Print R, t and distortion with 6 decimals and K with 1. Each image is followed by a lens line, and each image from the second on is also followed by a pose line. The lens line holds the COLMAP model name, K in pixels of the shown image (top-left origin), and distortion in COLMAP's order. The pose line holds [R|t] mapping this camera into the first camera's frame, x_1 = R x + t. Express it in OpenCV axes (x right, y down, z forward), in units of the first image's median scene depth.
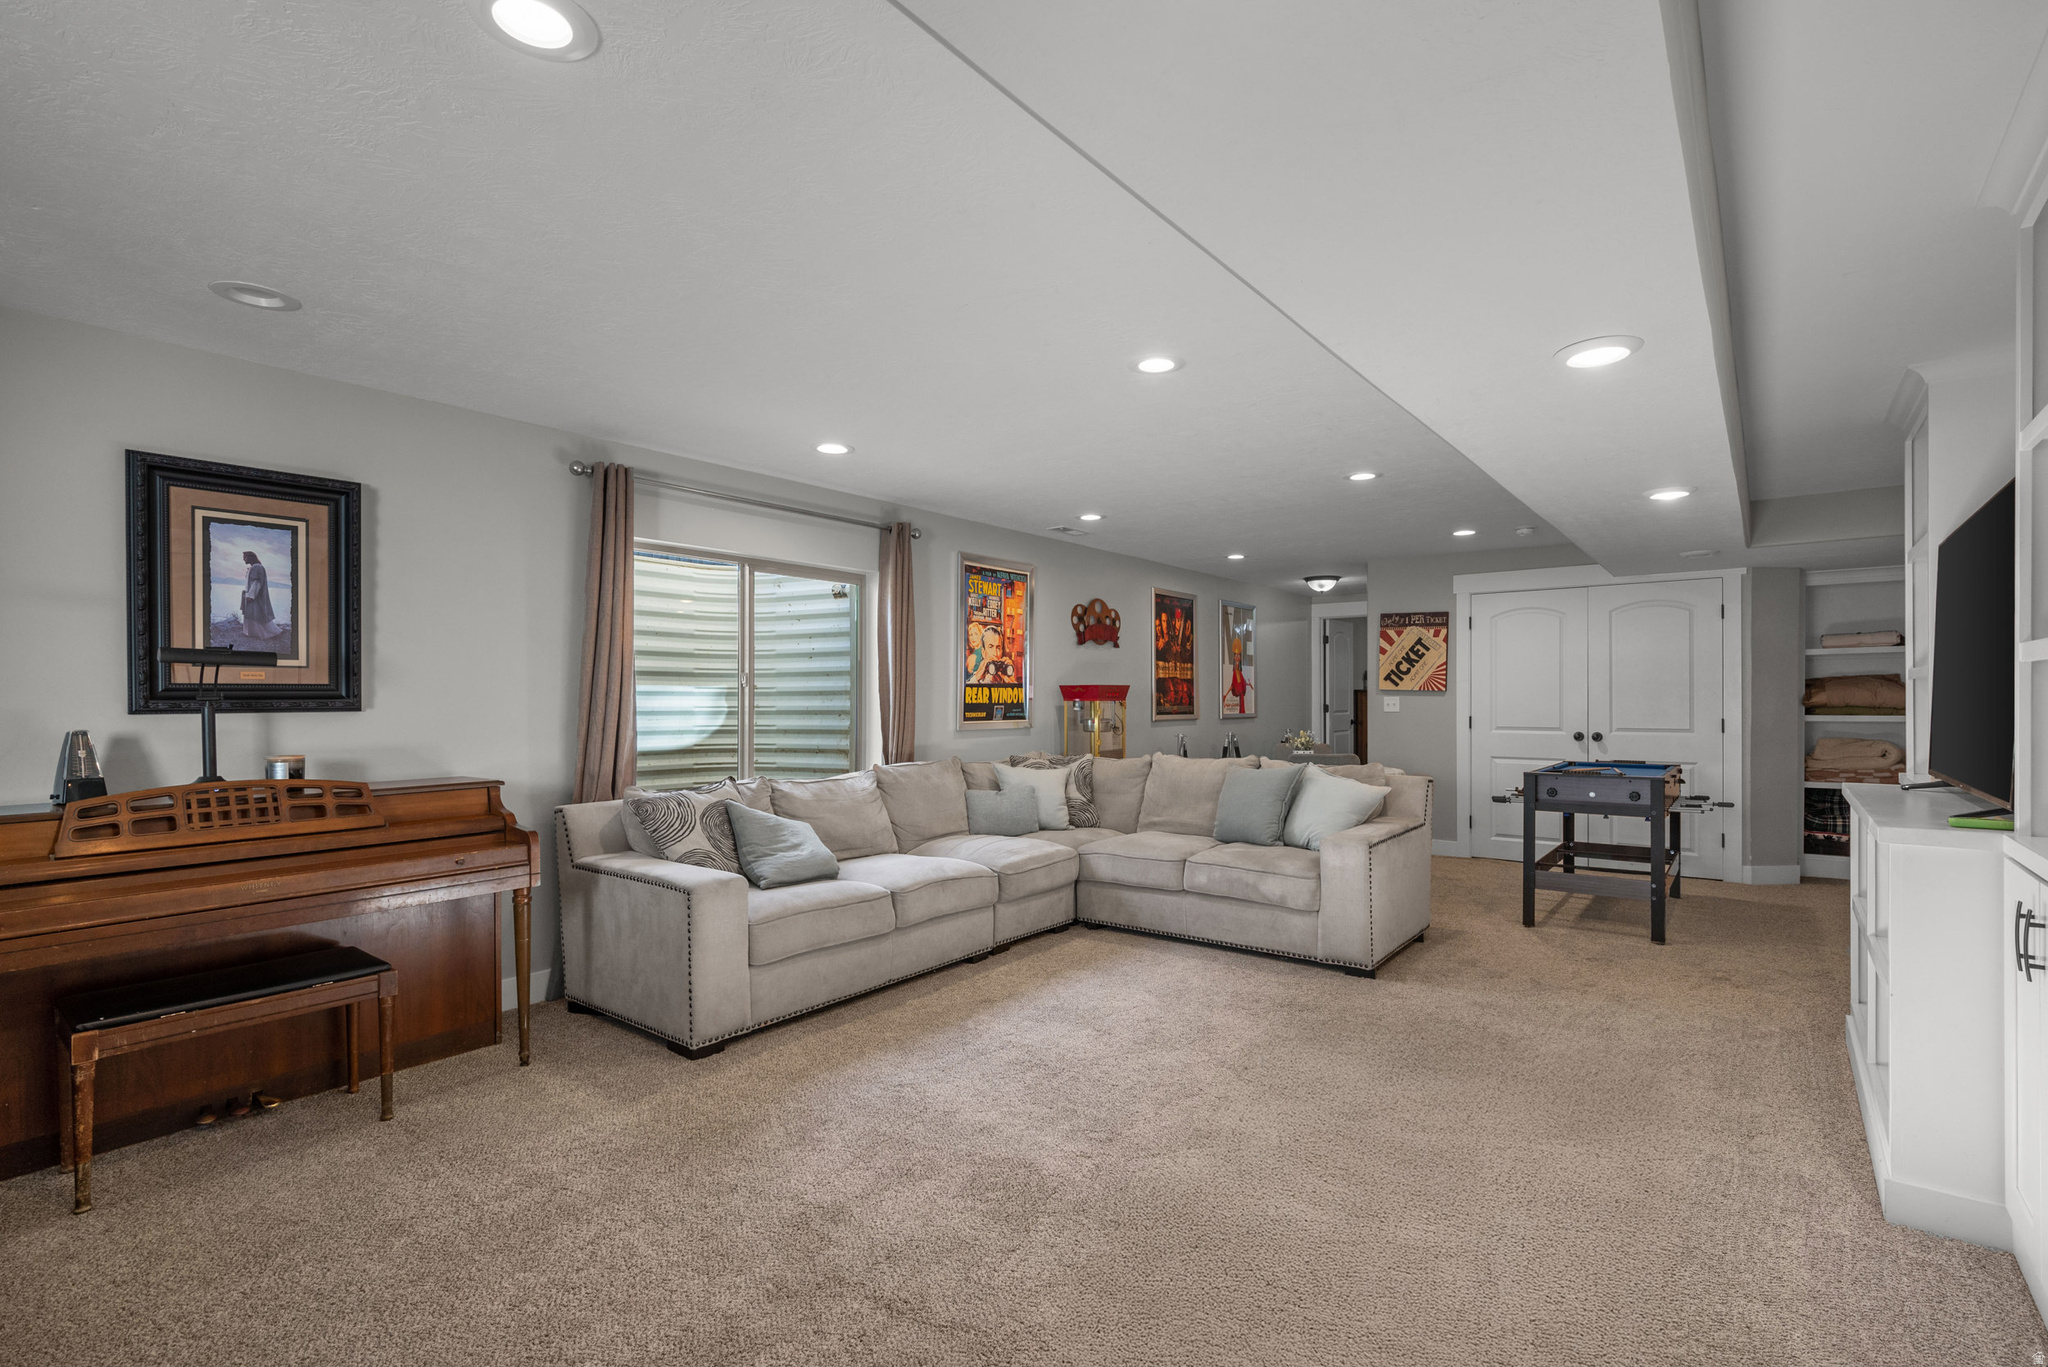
lens RADIAL K [[964.8, 0, 1017.1], [0, 964.8, 701.4], [0, 0, 1]] dist [-0.001292, -0.001027]
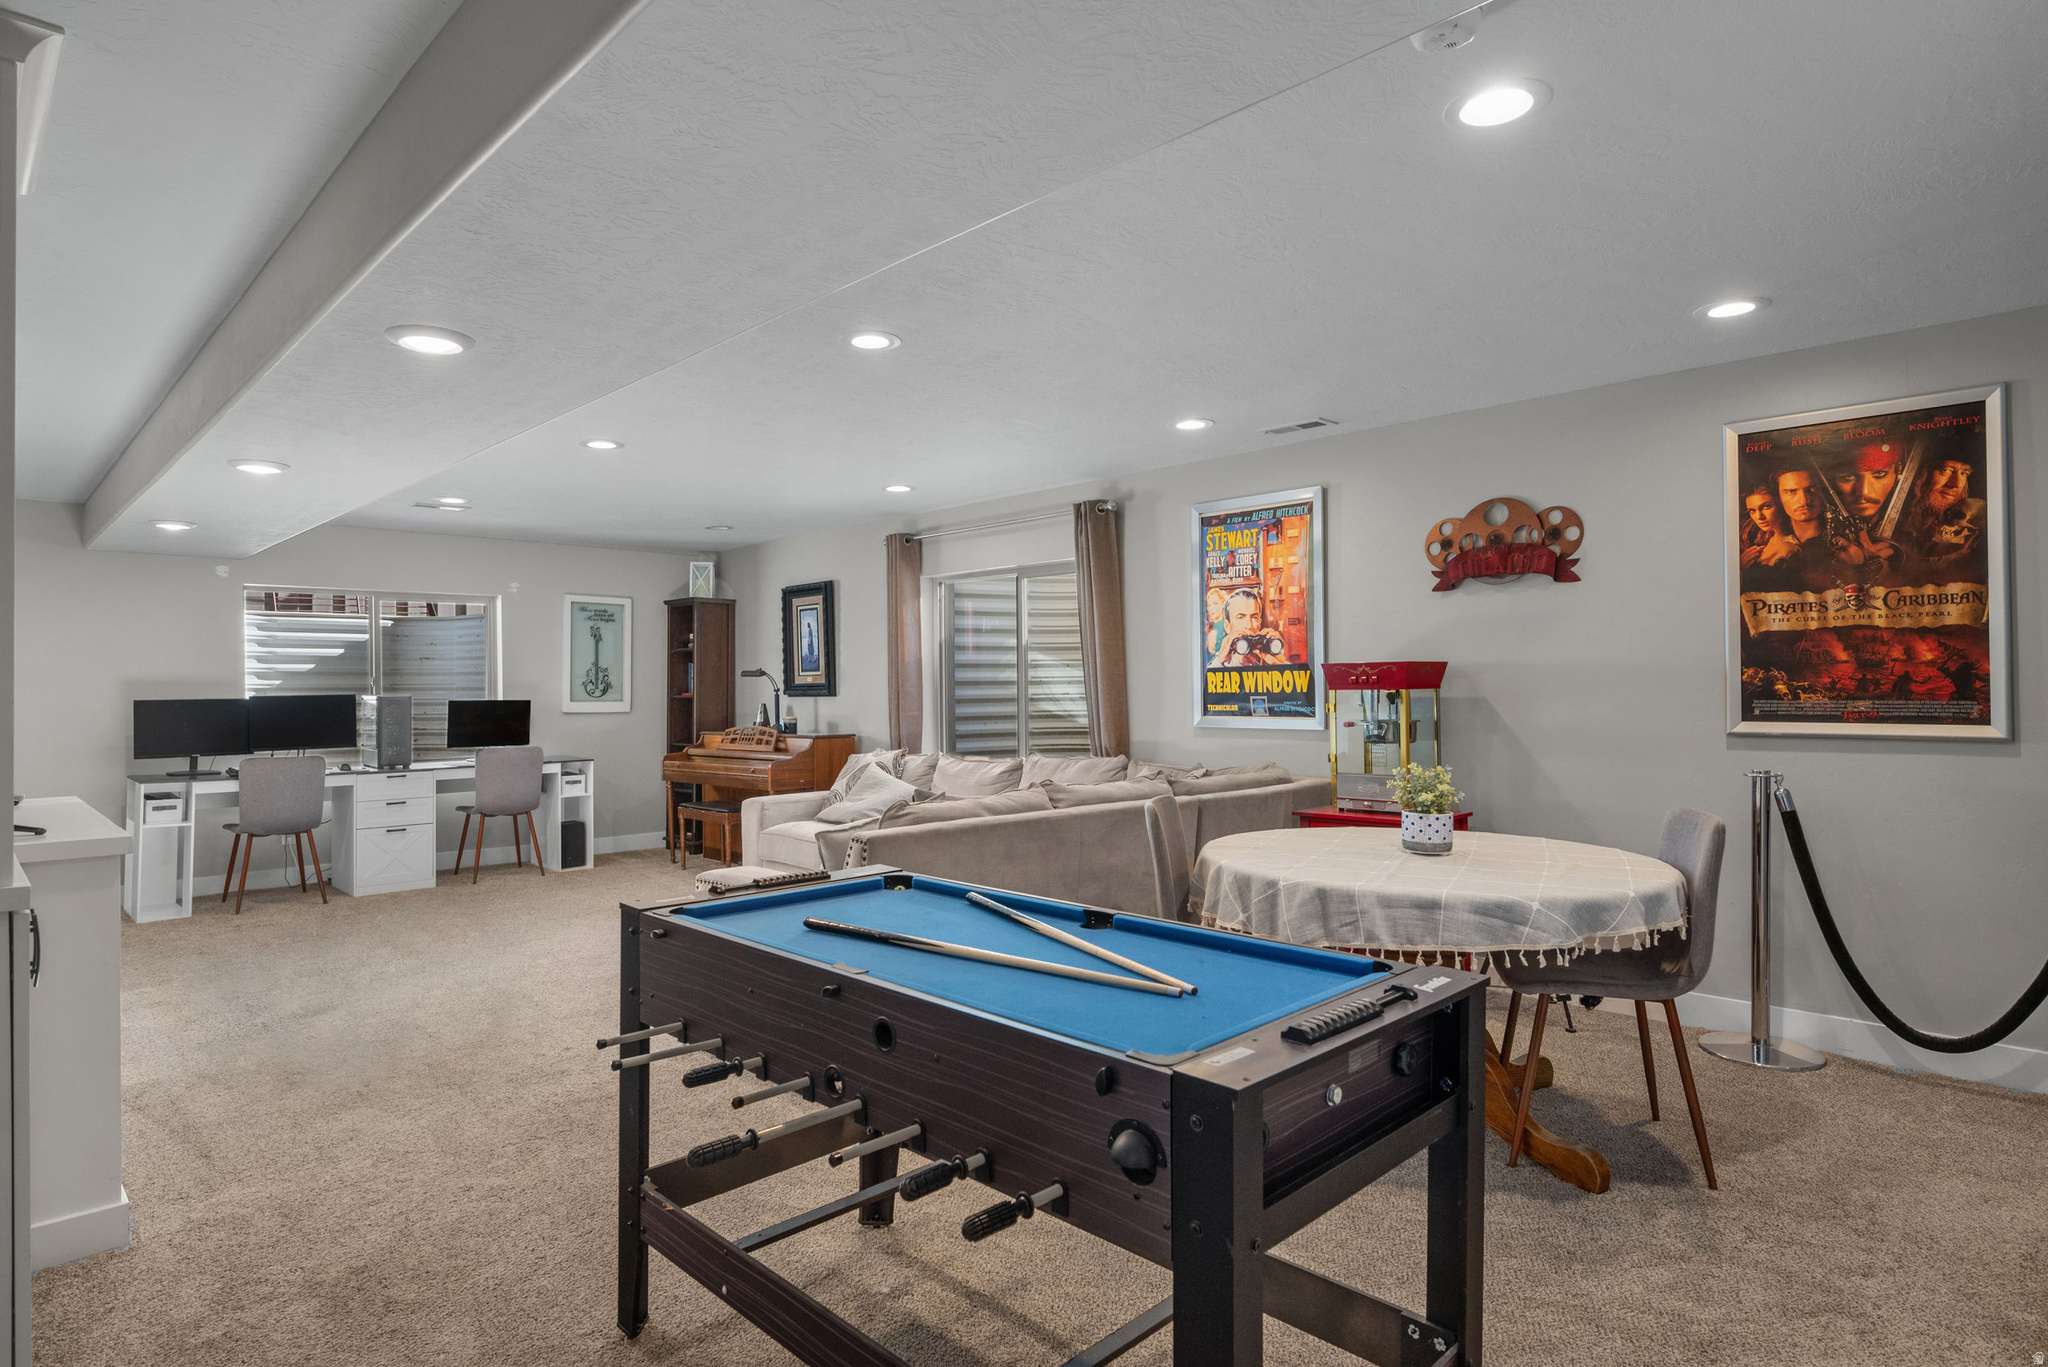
lens RADIAL K [[1118.2, 0, 1019.0], [0, 1118.2, 682.1], [0, 0, 1]] dist [-0.007249, -0.000692]
pose [[-0.134185, -0.001216, -0.990956, 0.770922], [0.009301, 0.999954, -0.002486, -0.005320], [0.990913, -0.009550, -0.134167, 0.859181]]
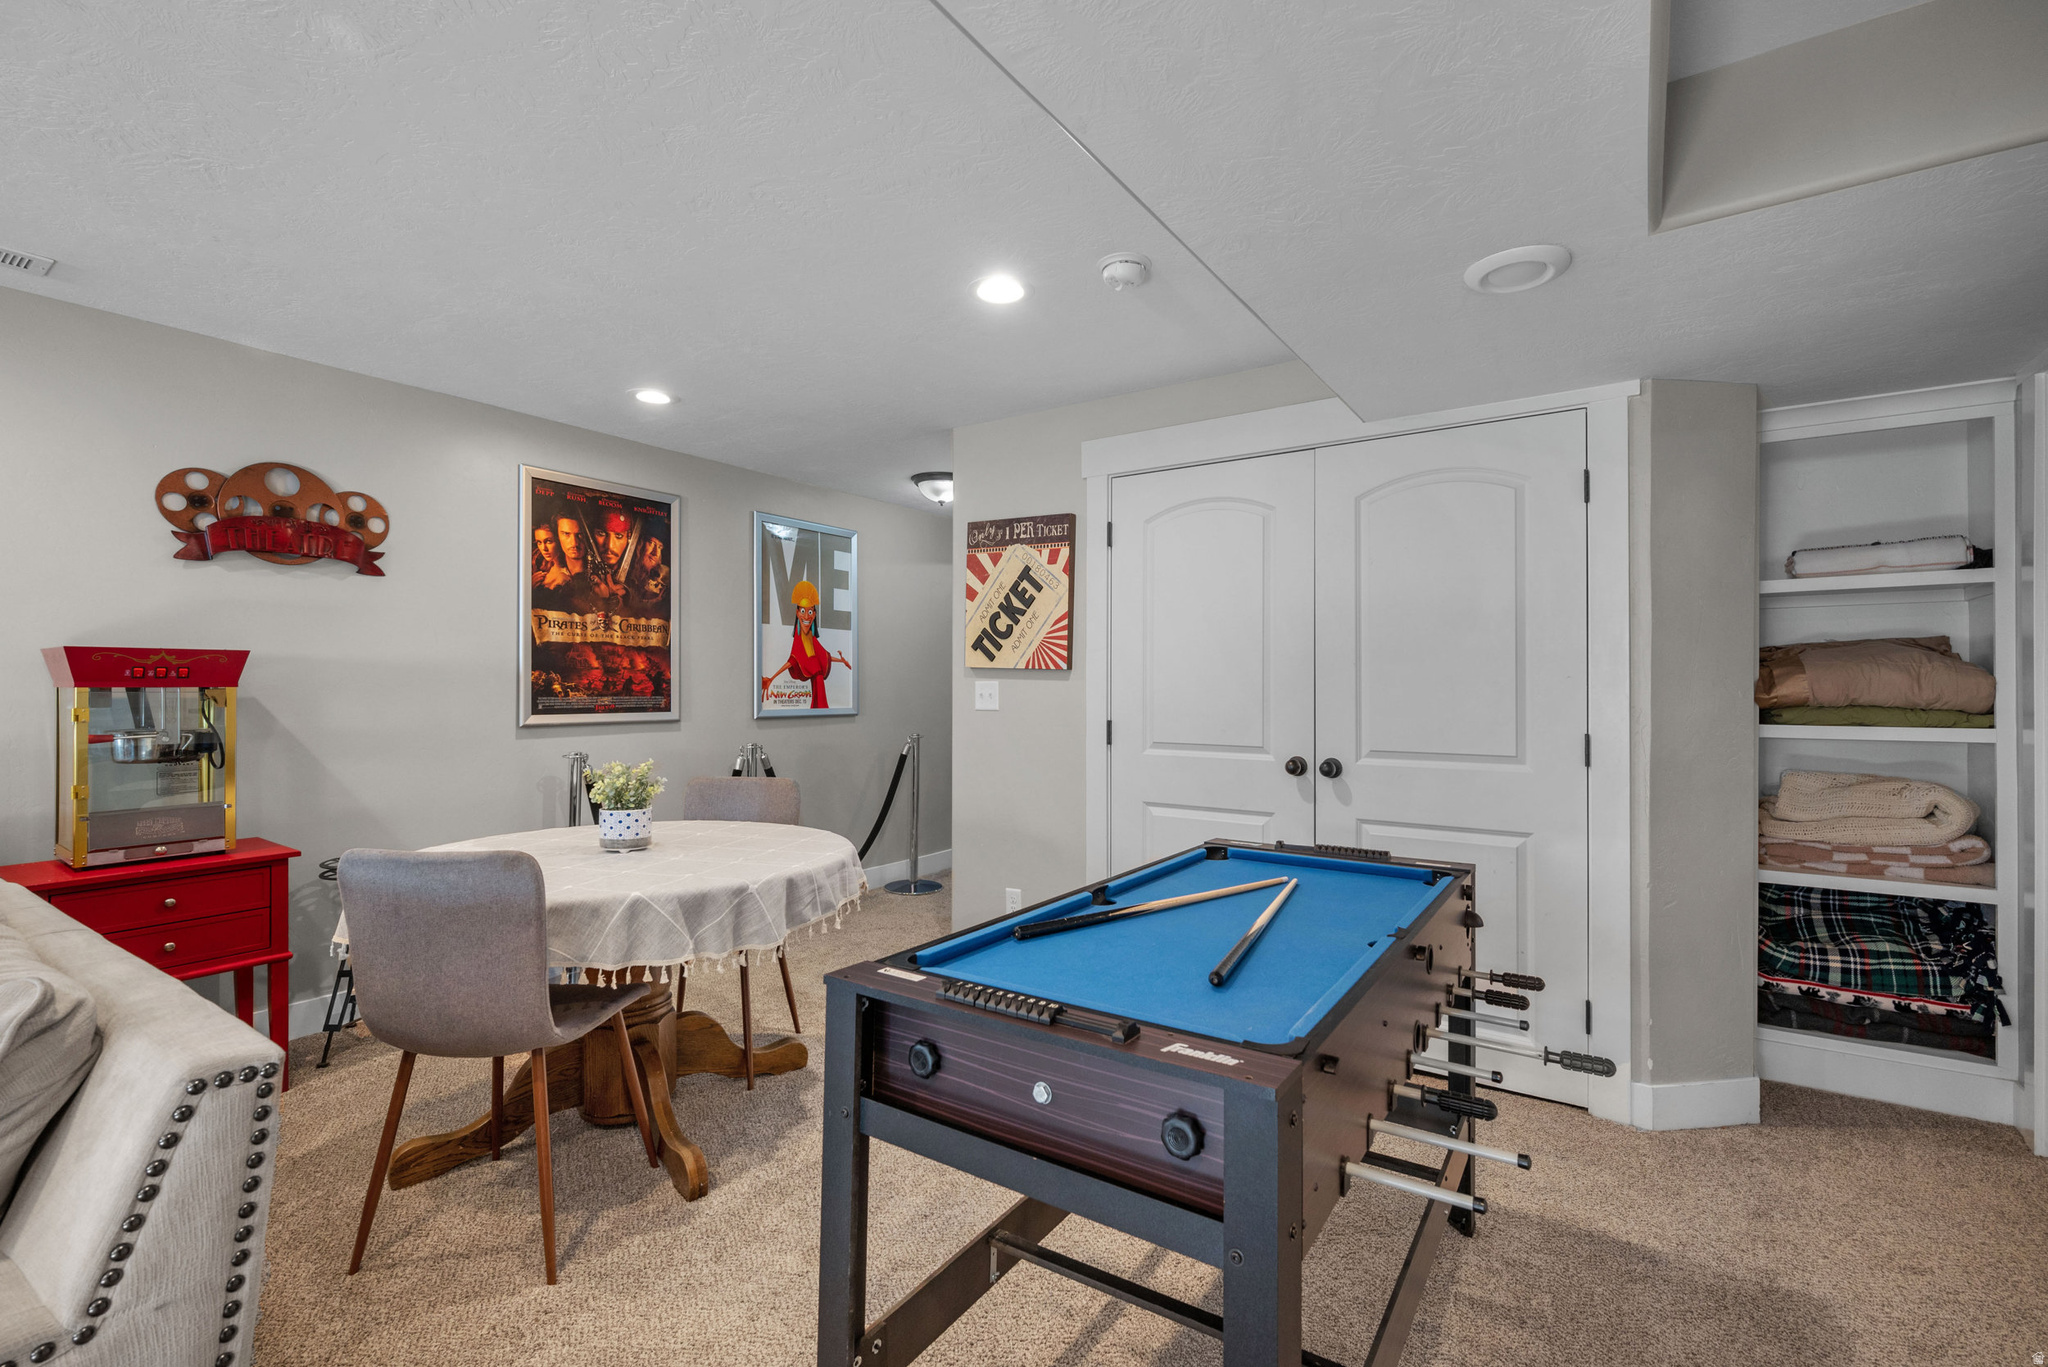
lens RADIAL K [[904.1, 0, 1024.1], [0, 904.1, 678.8], [0, 0, 1]] dist [-0.004880, -0.000076]
pose [[0.997830, 0.004745, 0.065678, 0.427628], [-0.004226, 0.999959, -0.008037, -0.002362], [-0.065713, 0.007742, 0.997809, 0.578256]]
